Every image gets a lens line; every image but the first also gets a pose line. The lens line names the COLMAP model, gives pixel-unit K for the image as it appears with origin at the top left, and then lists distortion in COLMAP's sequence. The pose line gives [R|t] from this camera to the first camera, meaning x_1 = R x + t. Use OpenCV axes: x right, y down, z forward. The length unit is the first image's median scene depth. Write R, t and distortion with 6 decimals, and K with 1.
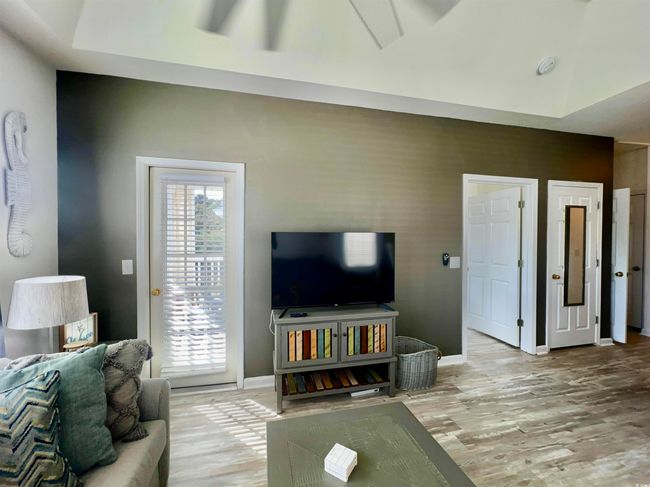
lens RADIAL K [[264.0, 0, 325.0], [0, 264.0, 243.5], [0, 0, 1]] dist [-0.002116, 0.000157]
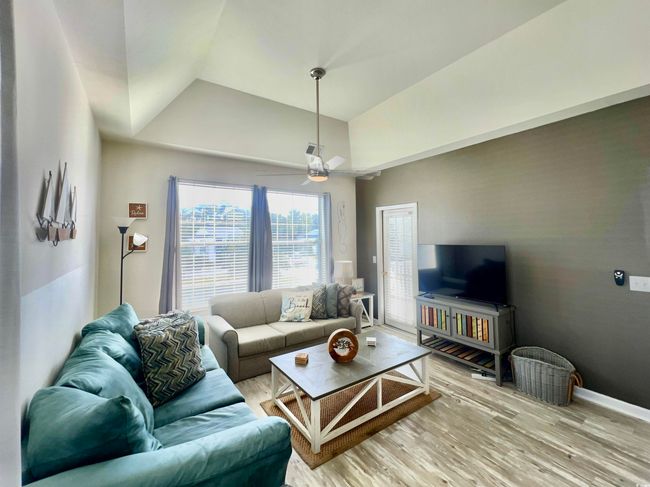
lens RADIAL K [[277.1, 0, 323.9], [0, 277.1, 225.6], [0, 0, 1]] dist [0.000252, 0.000392]
pose [[0.360256, -0.047394, -0.931649, 1.155285], [-0.003373, 0.998636, -0.052106, -0.064389], [0.932847, 0.021914, 0.359605, -0.186601]]
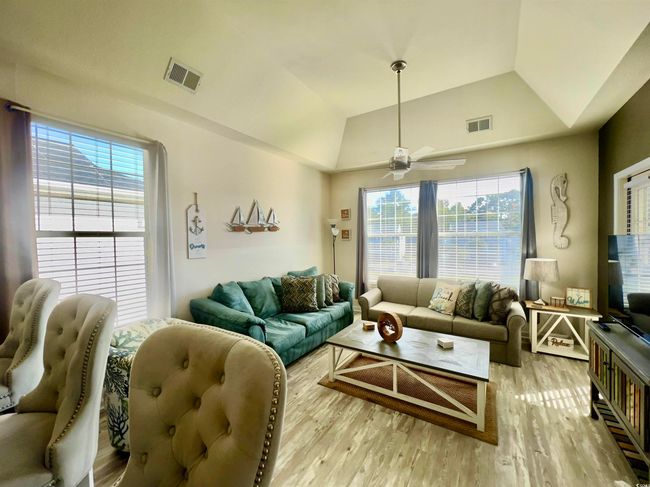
lens RADIAL K [[264.0, 0, 325.0], [0, 264.0, 243.5], [0, 0, 1]] dist [-0.002116, 0.000157]
pose [[-0.717835, 0.024252, -0.695791, 1.117013], [0.001526, 0.999445, 0.033262, -0.043191], [0.696212, 0.022815, -0.717474, 0.900218]]
